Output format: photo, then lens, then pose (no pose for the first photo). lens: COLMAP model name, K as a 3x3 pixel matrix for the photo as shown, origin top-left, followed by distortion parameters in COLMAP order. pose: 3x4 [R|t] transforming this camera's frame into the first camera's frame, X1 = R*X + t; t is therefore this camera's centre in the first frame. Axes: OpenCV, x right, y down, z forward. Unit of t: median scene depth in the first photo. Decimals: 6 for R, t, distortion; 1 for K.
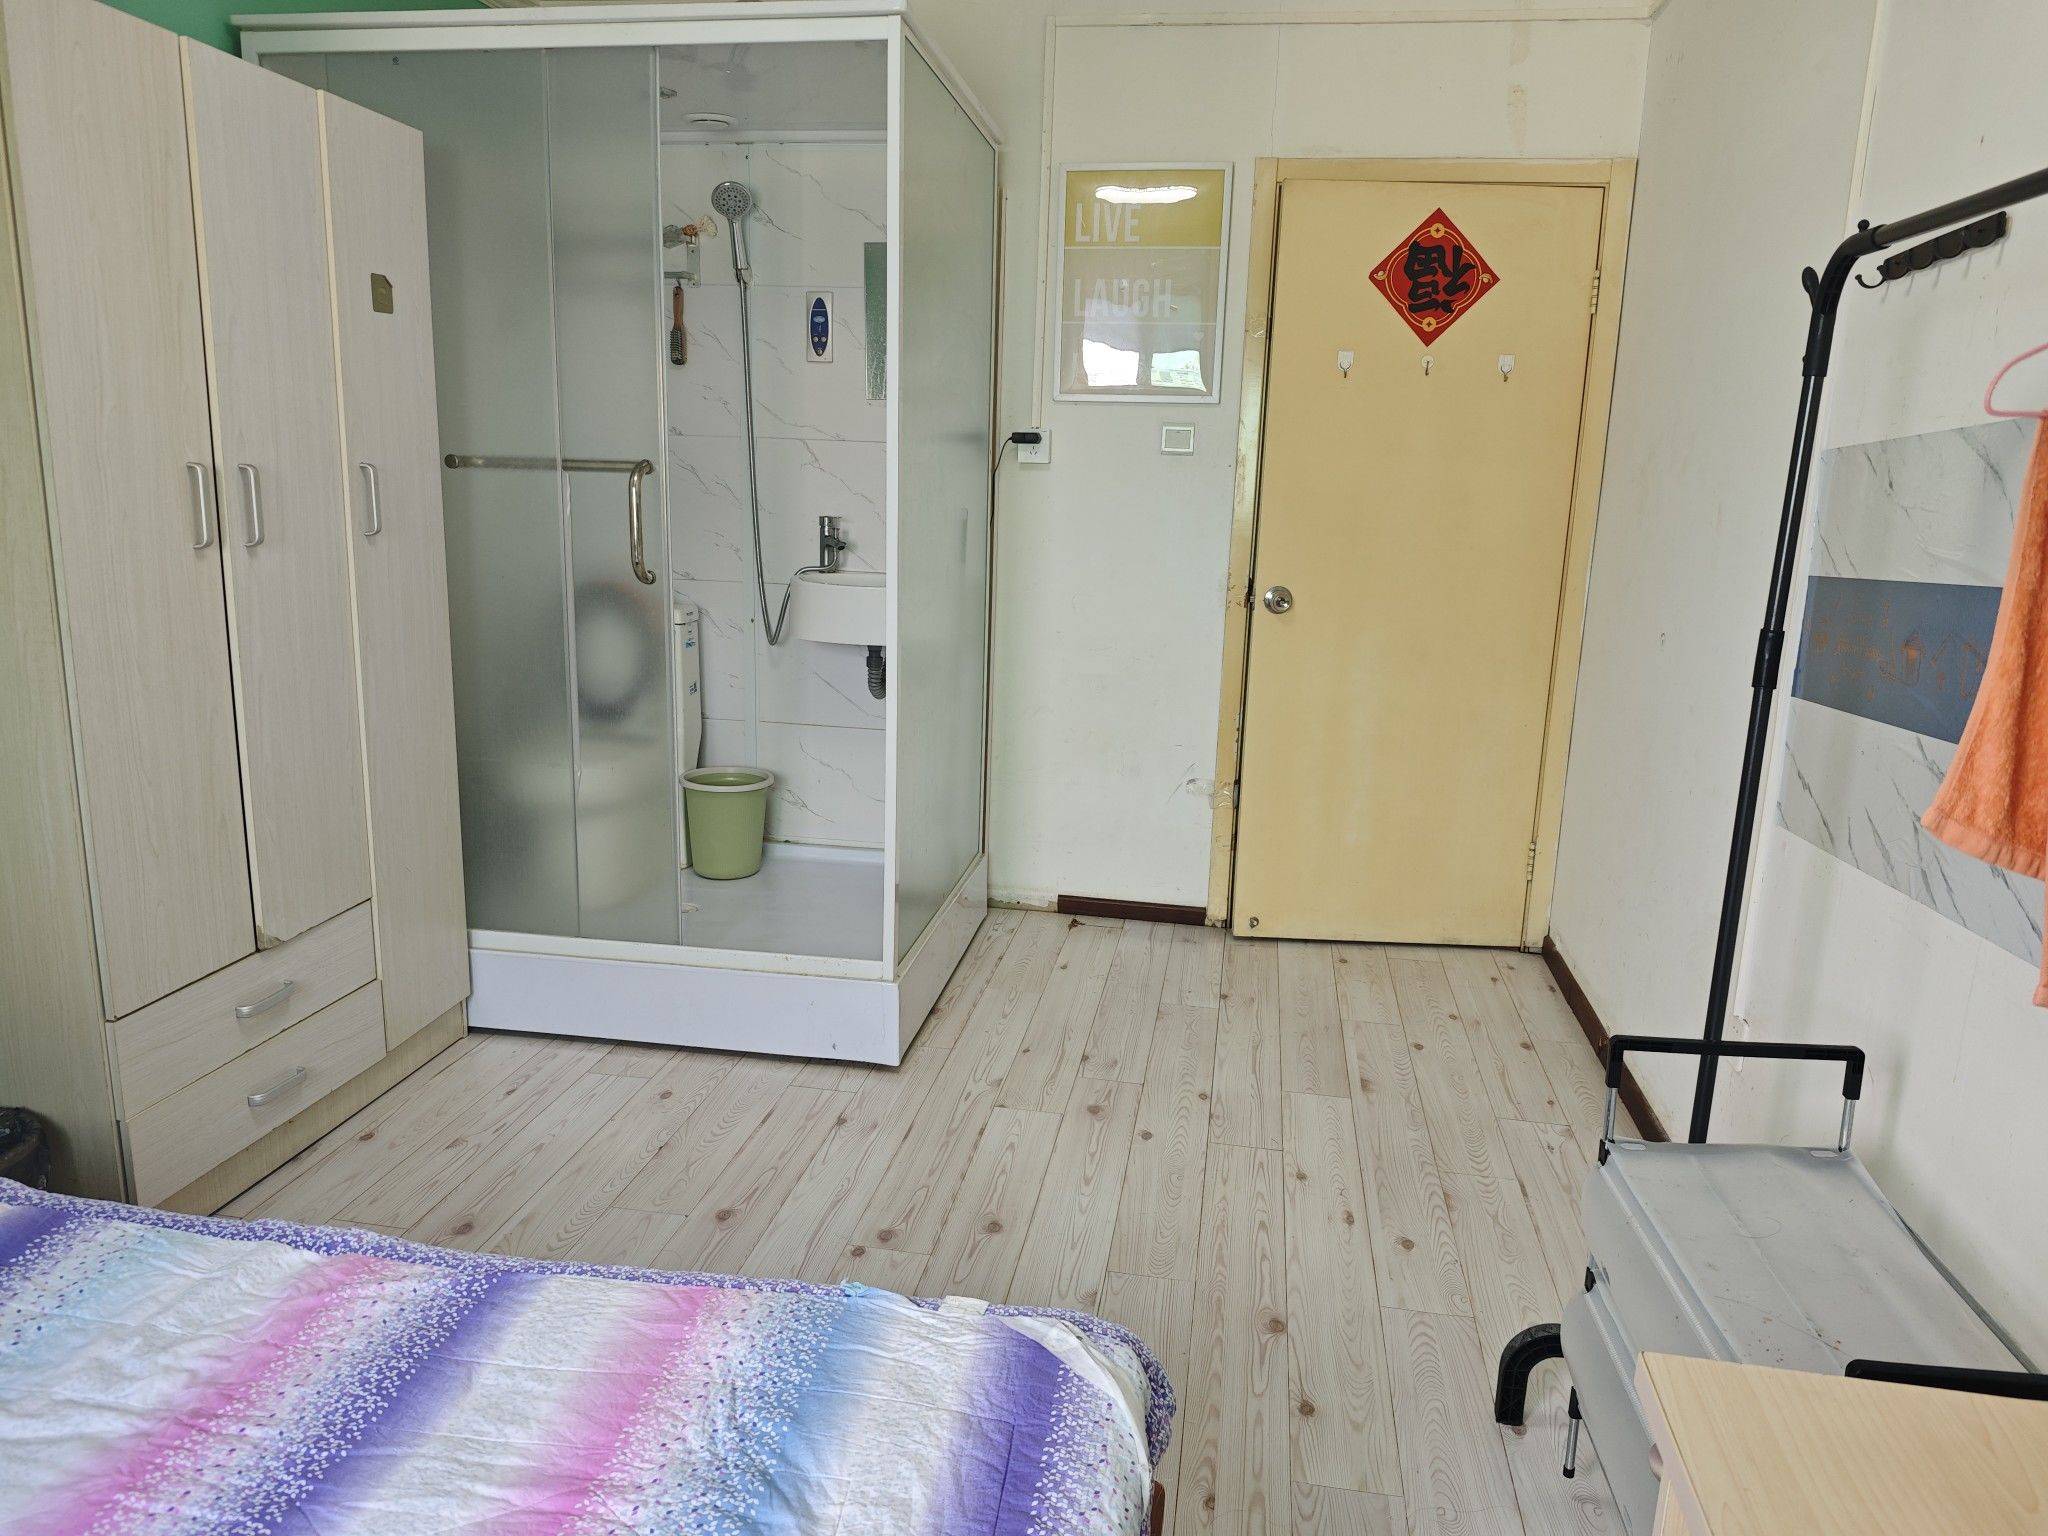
lens RADIAL K [[1428.4, 0, 1031.1], [0, 1428.4, 776.2], [0, 0, 1]] dist [0.030097, -0.045270]
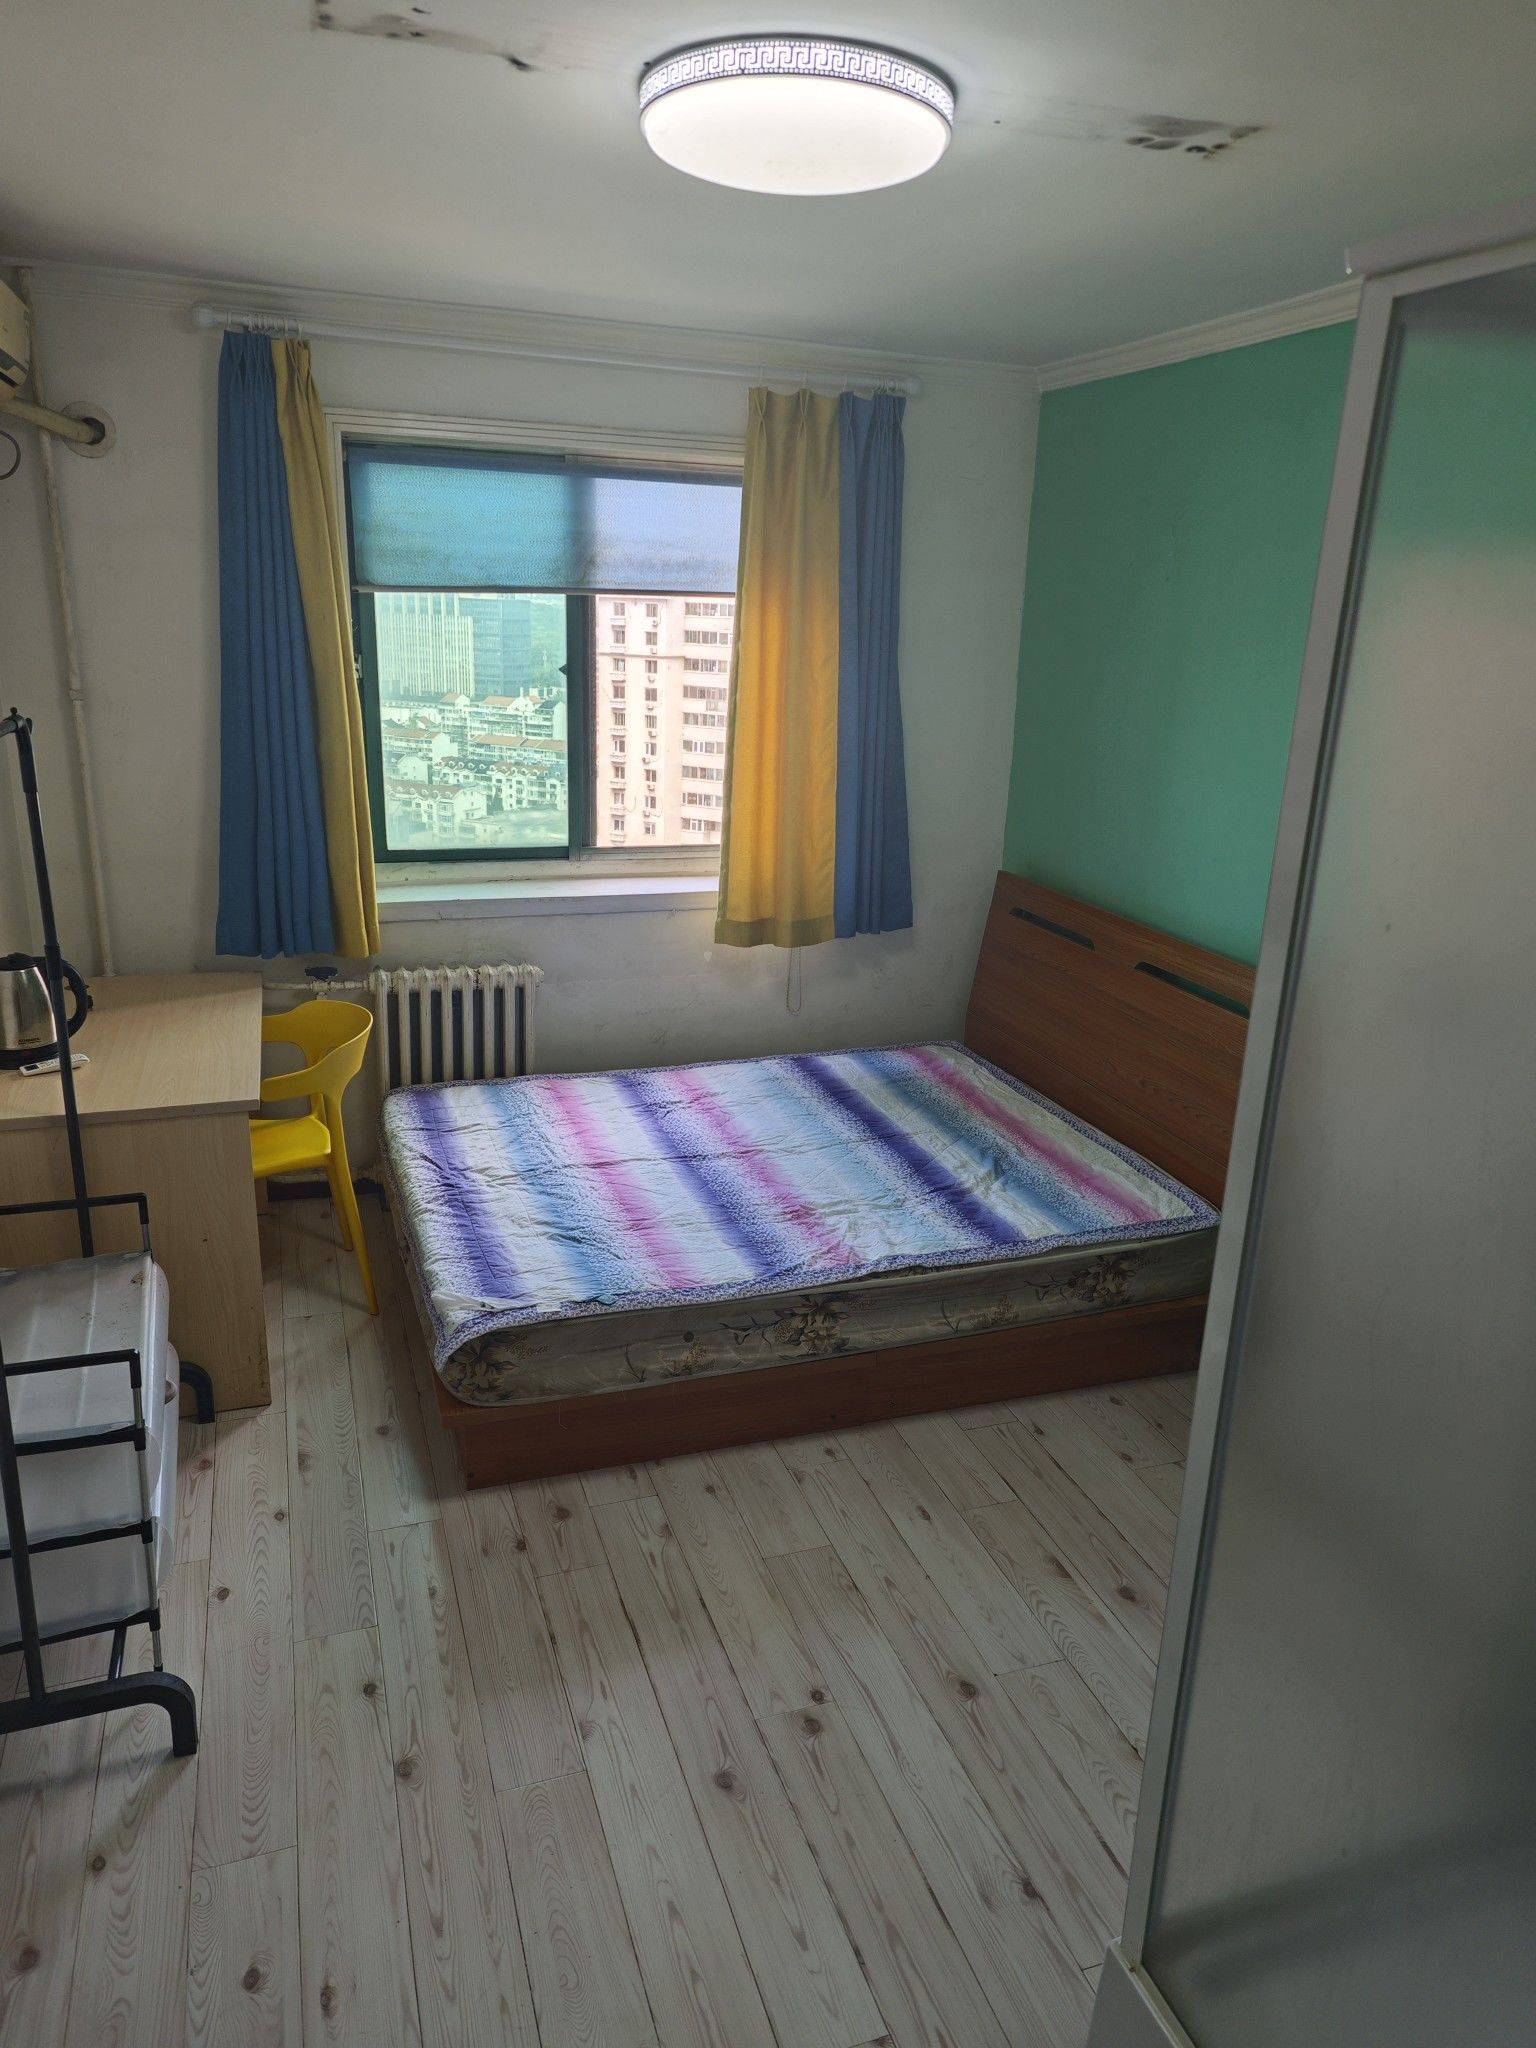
lens RADIAL K [[1428.4, 0, 774.0], [0, 1428.4, 1035.6], [0, 0, 1]] dist [0.030097, -0.045270]
pose [[-0.883193, 0.082905, -0.461624, 0.305864], [-0.152385, 0.880129, 0.449613, -0.485266], [0.443564, 0.467439, -0.764690, 1.376814]]
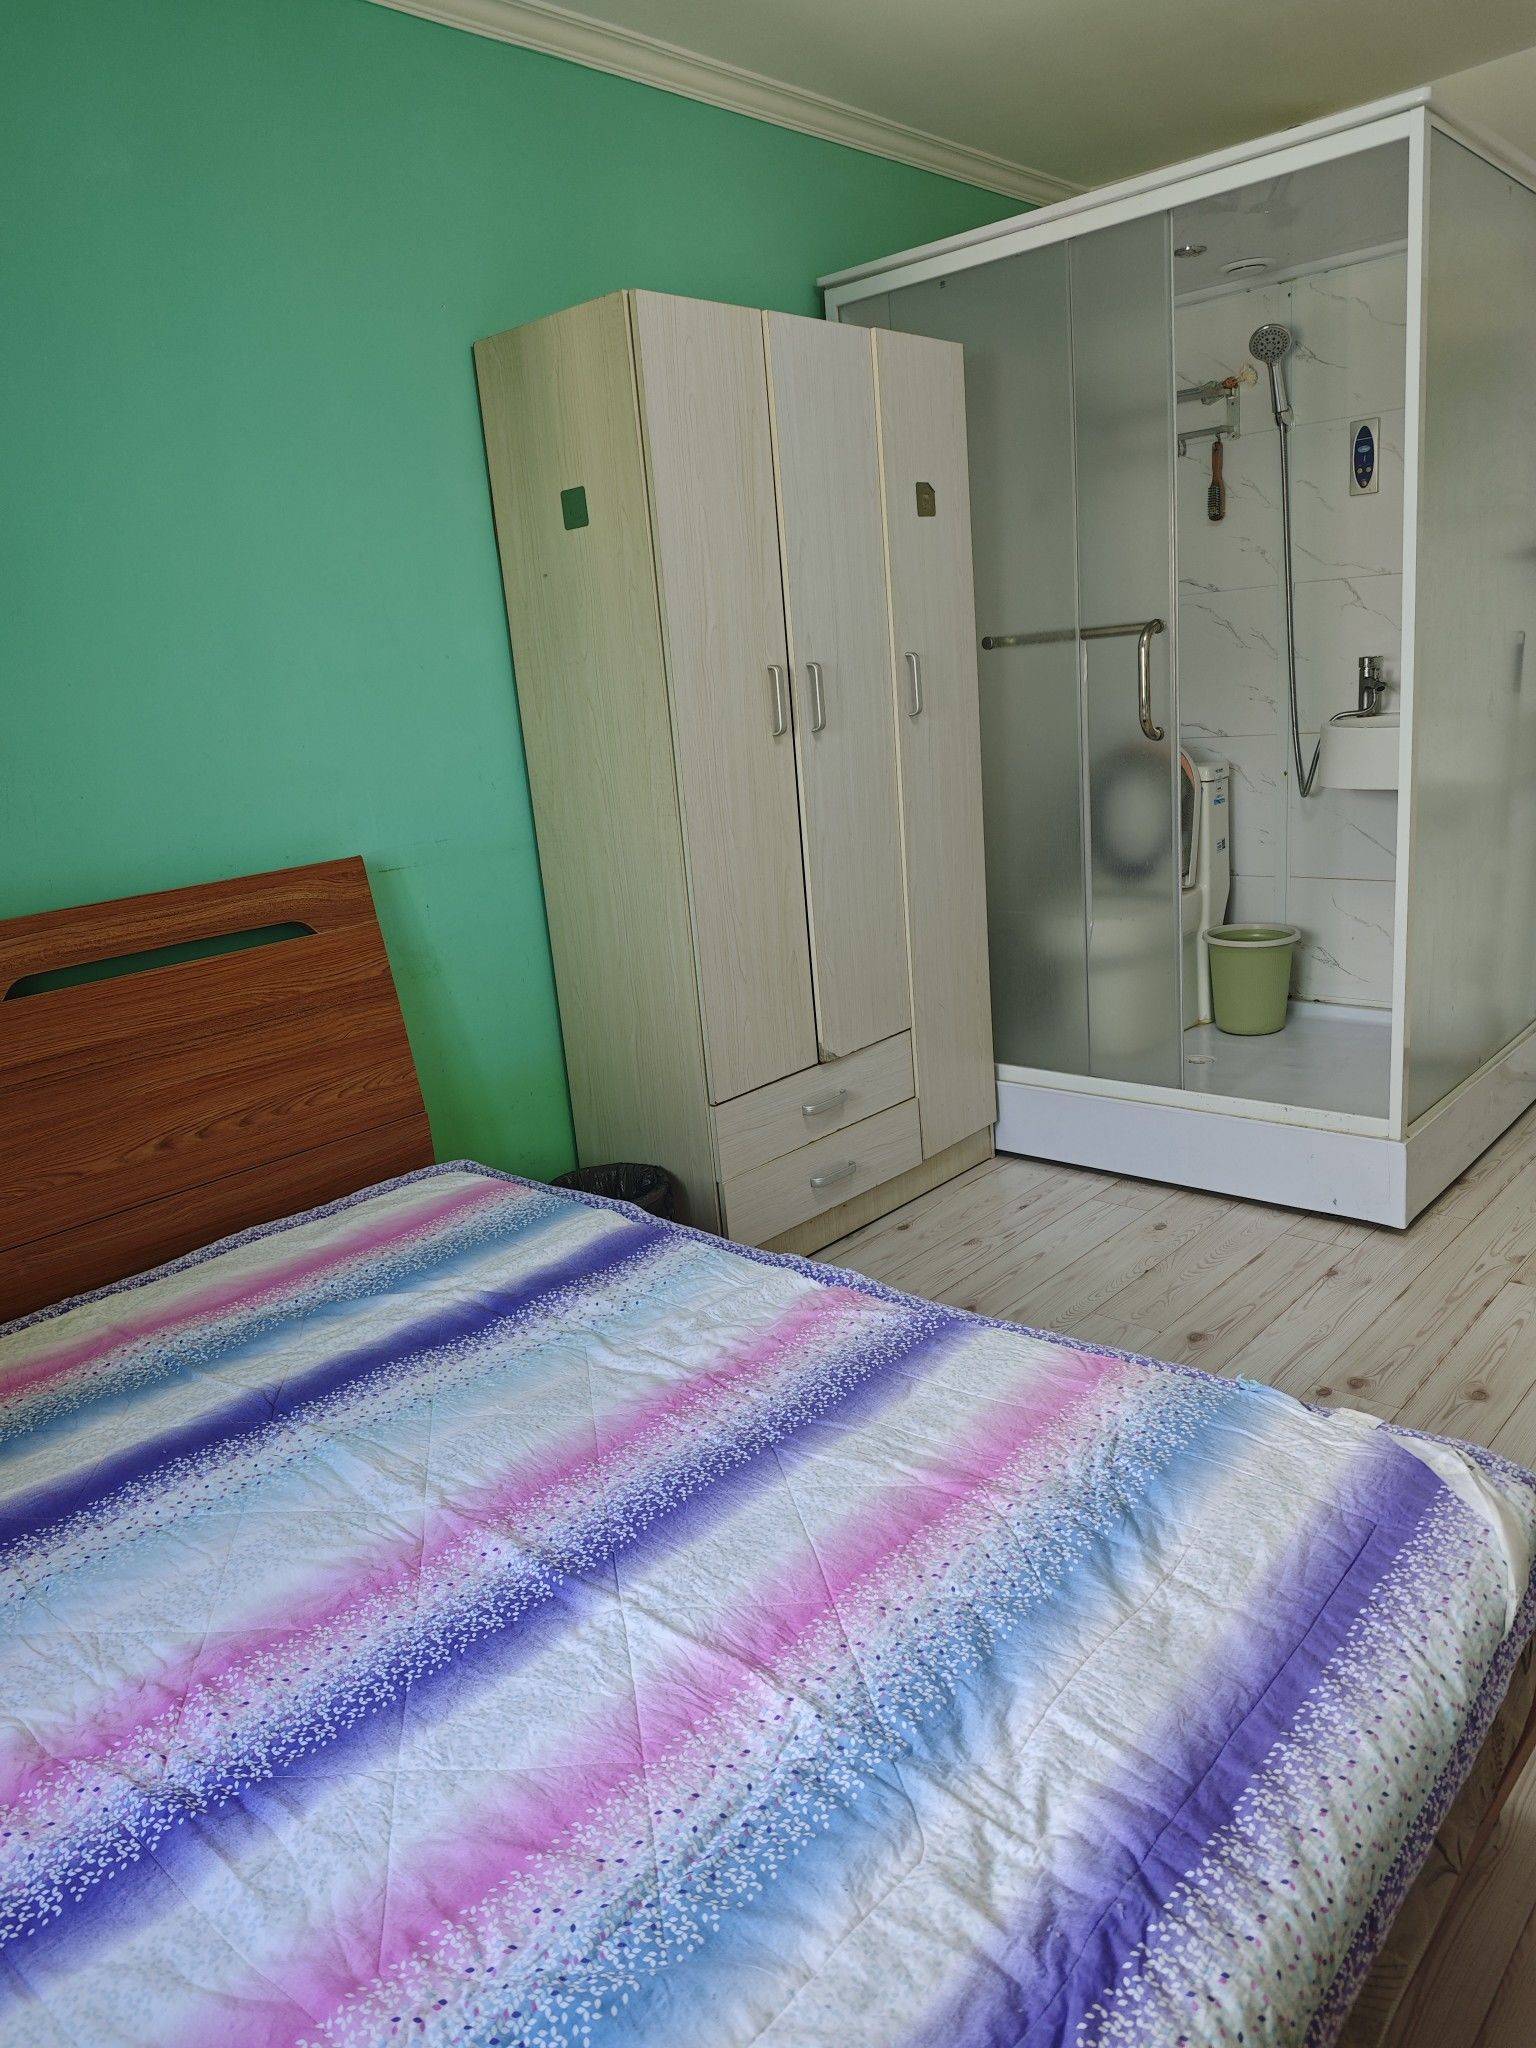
lens RADIAL K [[1428.4, 0, 760.8], [0, 1428.4, 1031.1], [0, 0, 1]] dist [0.030097, -0.045270]
pose [[0.829397, 0.038338, -0.557343, 0.090915], [-0.010066, 0.998506, 0.053704, 0.026596], [0.558569, -0.038932, 0.828544, -0.036863]]
